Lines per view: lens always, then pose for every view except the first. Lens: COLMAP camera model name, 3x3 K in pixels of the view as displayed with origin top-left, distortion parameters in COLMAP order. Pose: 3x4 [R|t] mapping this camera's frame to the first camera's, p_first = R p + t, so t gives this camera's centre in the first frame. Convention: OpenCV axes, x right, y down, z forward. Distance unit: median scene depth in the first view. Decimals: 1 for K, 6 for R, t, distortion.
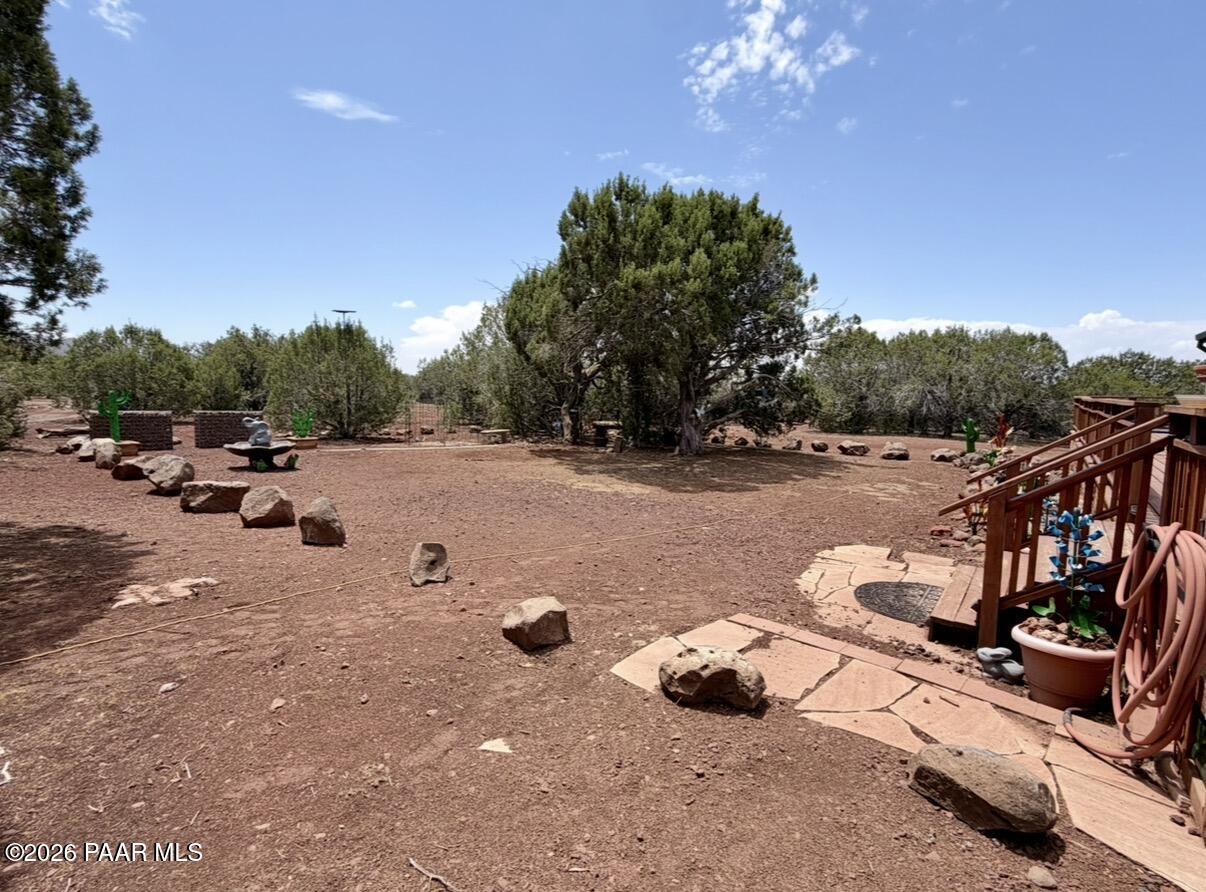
lens RADIAL K [[494.1, 0, 603.0], [0, 494.1, 446.0], [0, 0, 1]] dist [-0.000786, -0.000125]
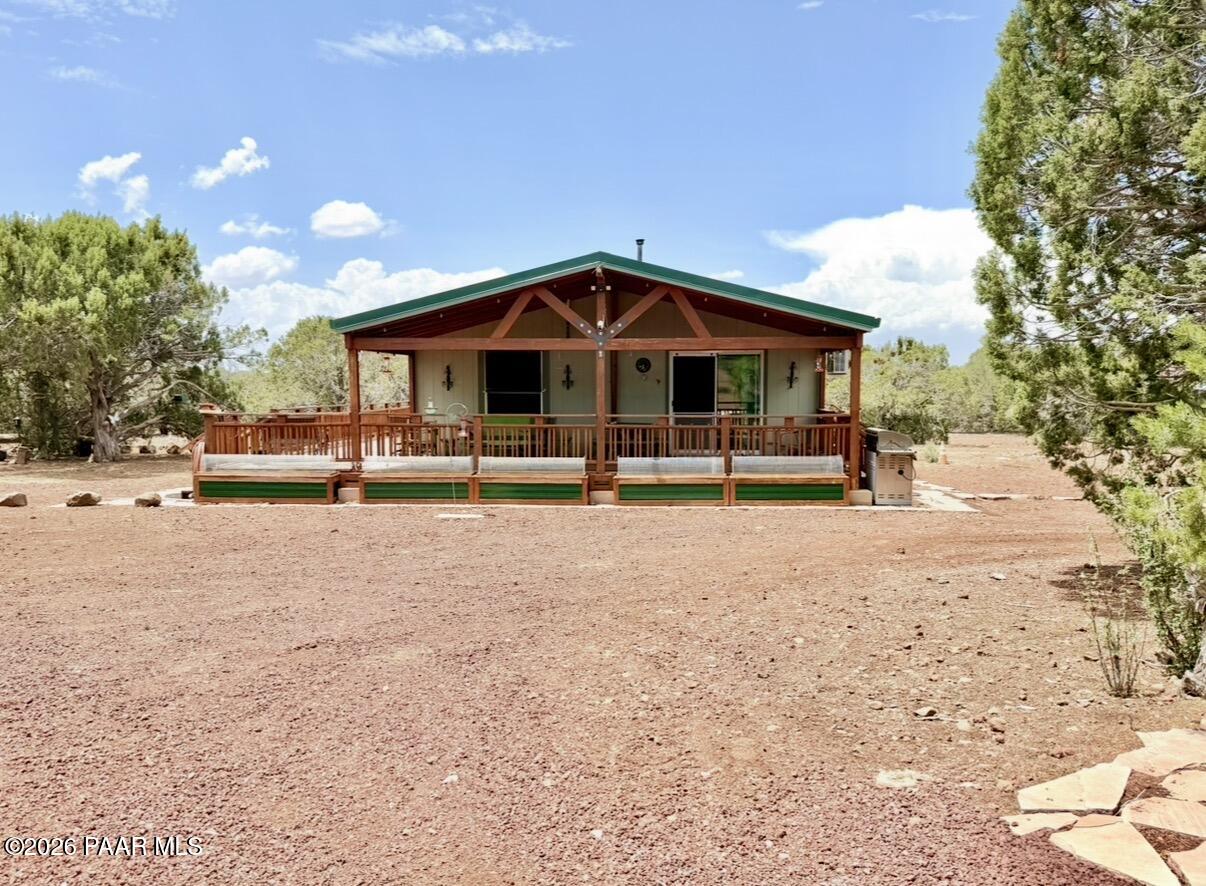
lens RADIAL K [[968.3, 0, 603.0], [0, 968.3, 443.0], [0, 0, 1]] dist [0.005603, -0.005326]
pose [[0.821248, -0.047937, 0.568554, -0.119238], [0.071718, 0.997234, -0.019513, 0.096123], [-0.566046, 0.056801, 0.822414, -1.262877]]
